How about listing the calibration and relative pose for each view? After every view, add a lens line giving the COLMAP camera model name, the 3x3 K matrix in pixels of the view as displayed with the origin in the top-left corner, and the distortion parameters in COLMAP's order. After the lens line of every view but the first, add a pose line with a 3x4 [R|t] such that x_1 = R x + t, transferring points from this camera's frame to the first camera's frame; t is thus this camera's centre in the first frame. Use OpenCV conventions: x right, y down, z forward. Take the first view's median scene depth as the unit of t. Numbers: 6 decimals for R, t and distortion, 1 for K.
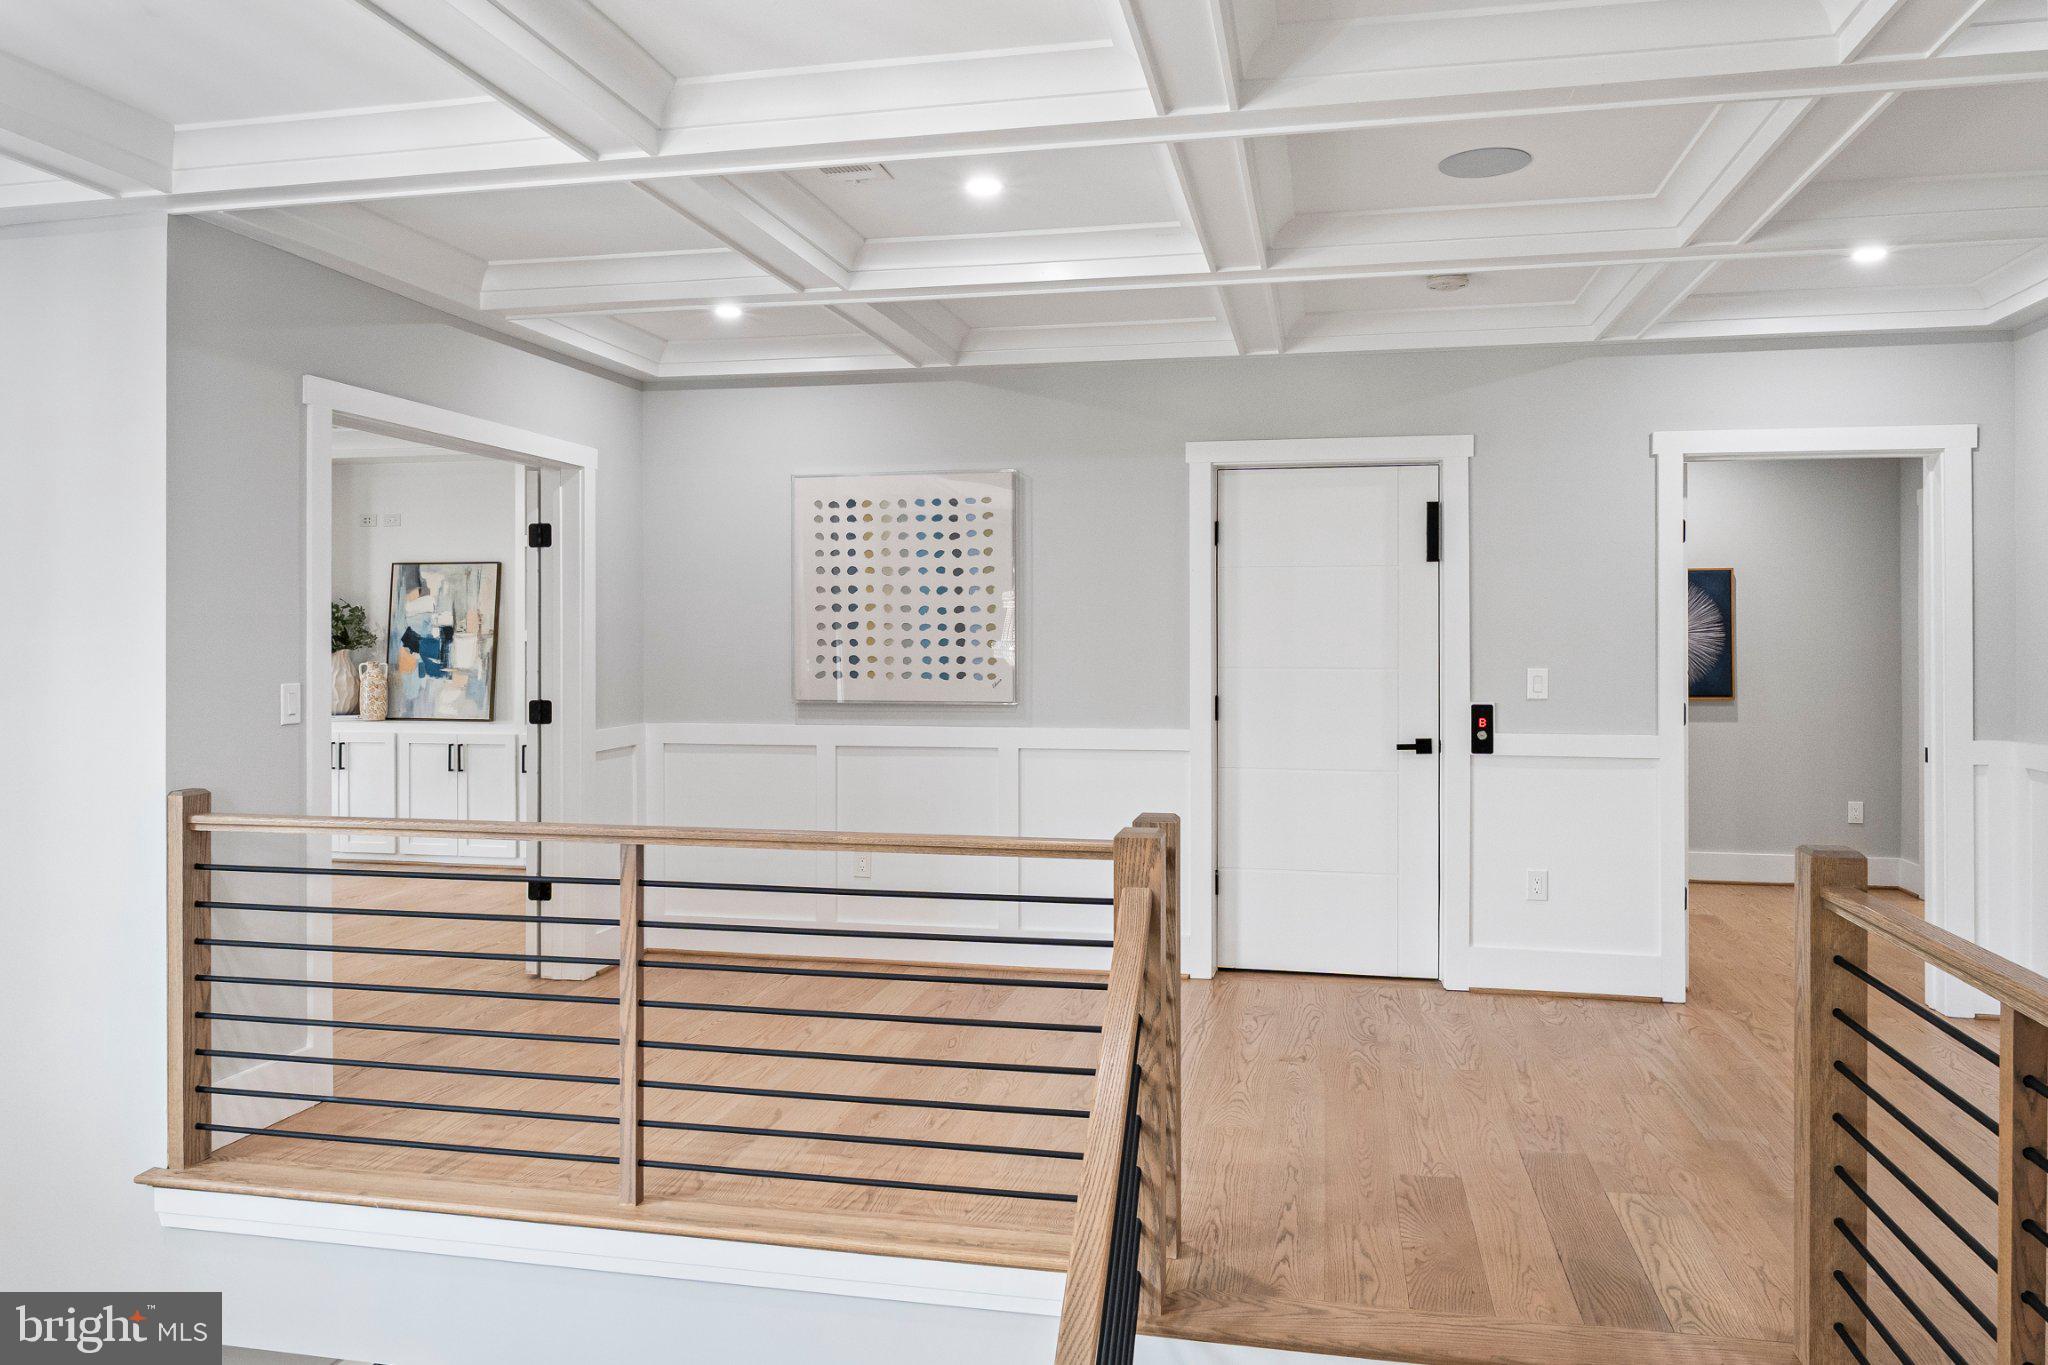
lens RADIAL K [[1425.0, 0, 1031.8], [0, 1425.0, 633.3], [0, 0, 1]] dist [-0.002125, 0.001078]
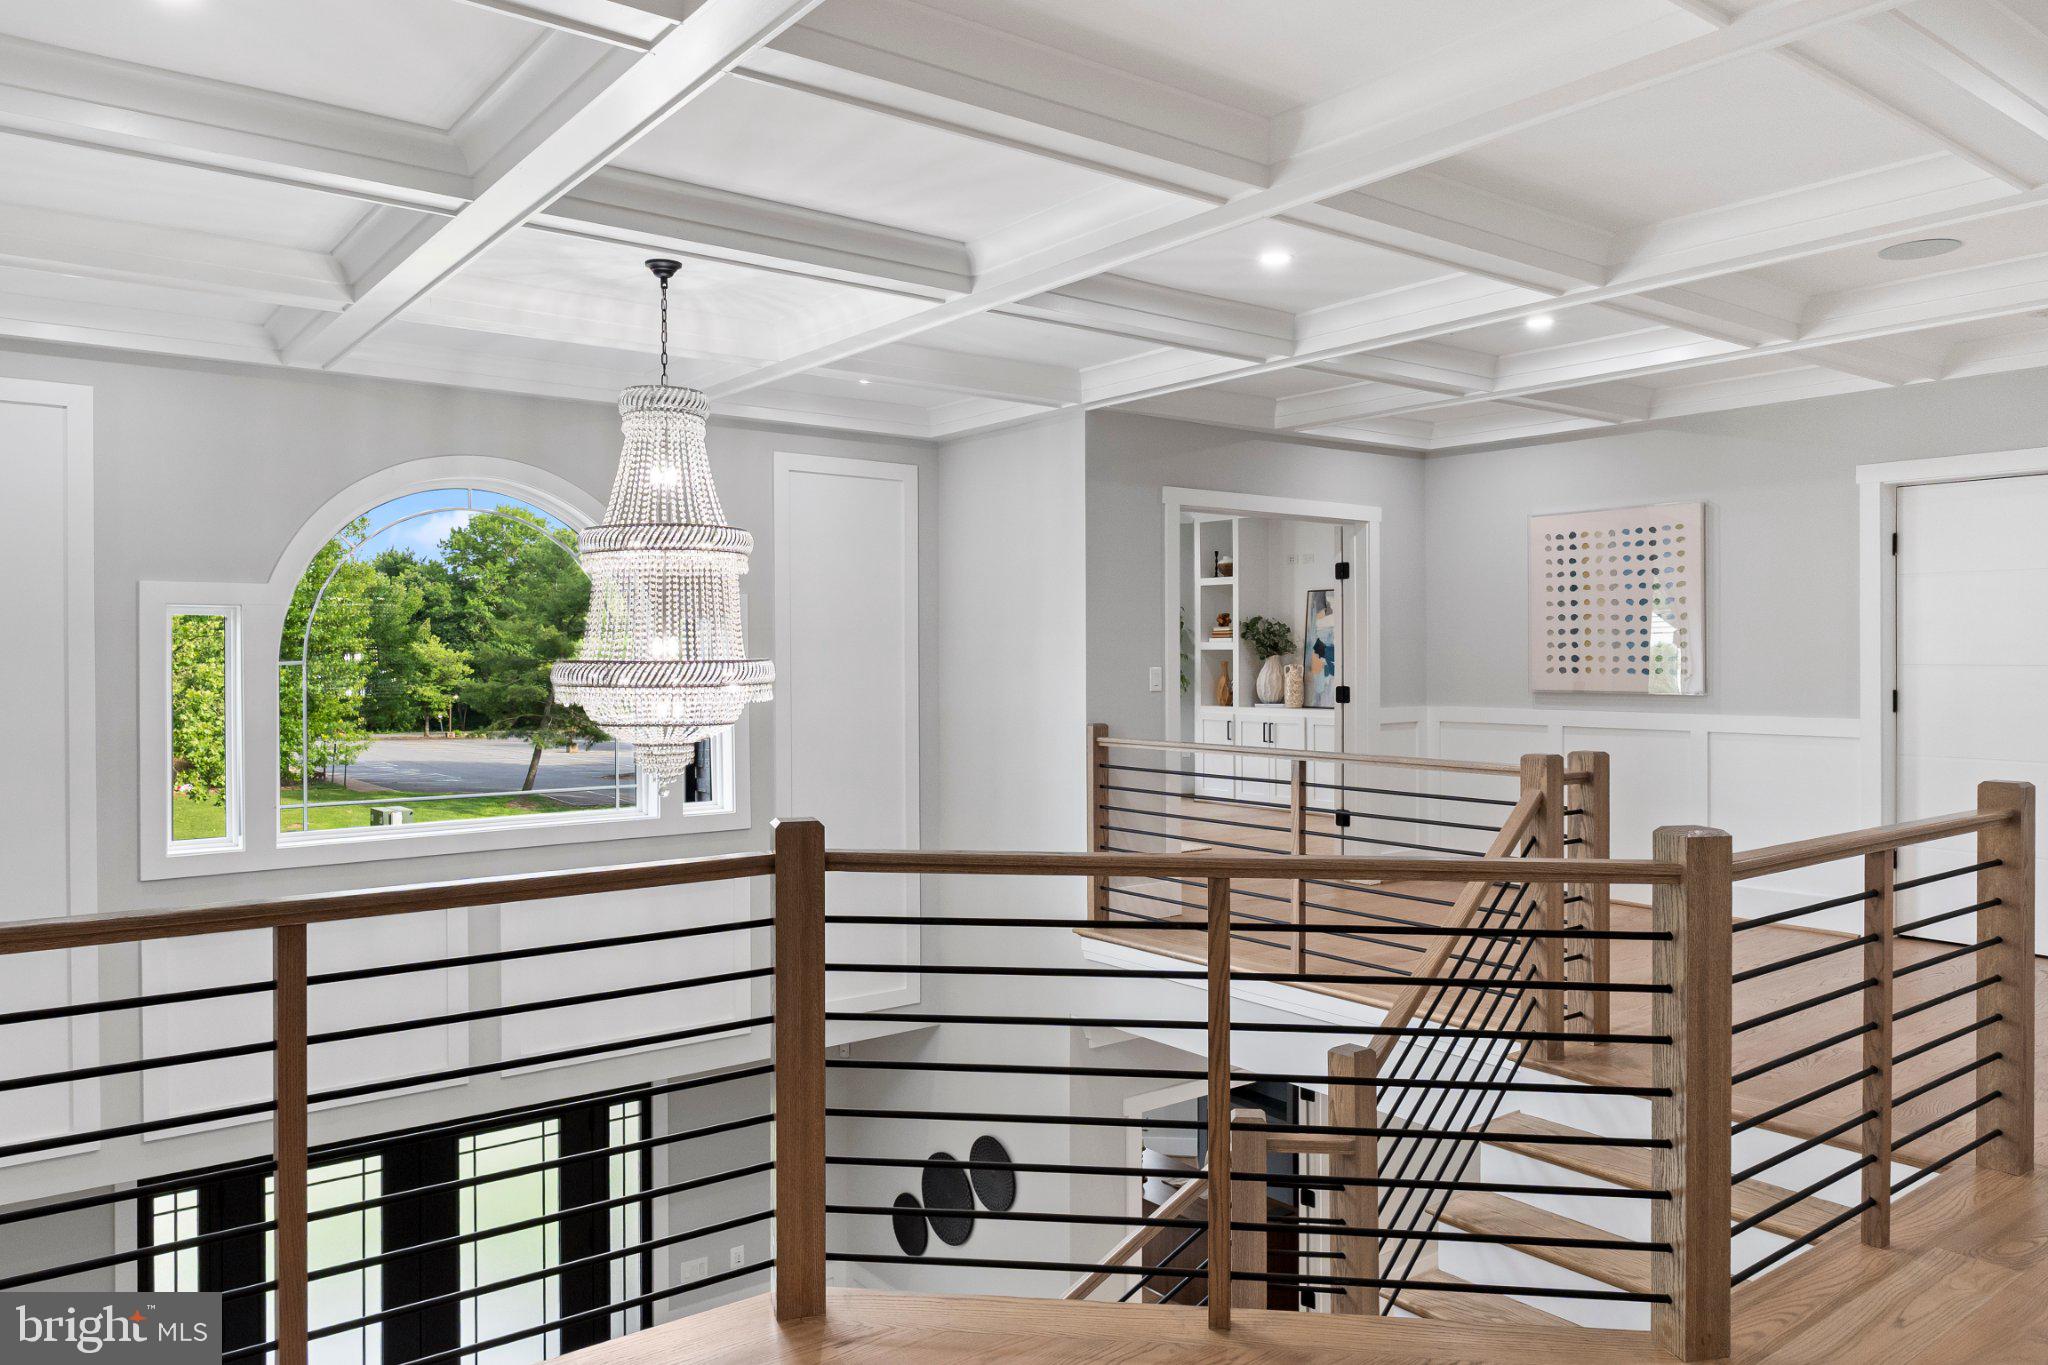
lens RADIAL K [[1425.0, 0, 1025.9], [0, 1425.0, 674.7], [0, 0, 1]] dist [-0.002125, 0.001078]
pose [[0.758640, 0.006938, -0.651474, 0.333420], [0.004210, 0.999870, 0.015552, 0.011345], [0.651497, -0.014541, 0.758512, -0.282436]]
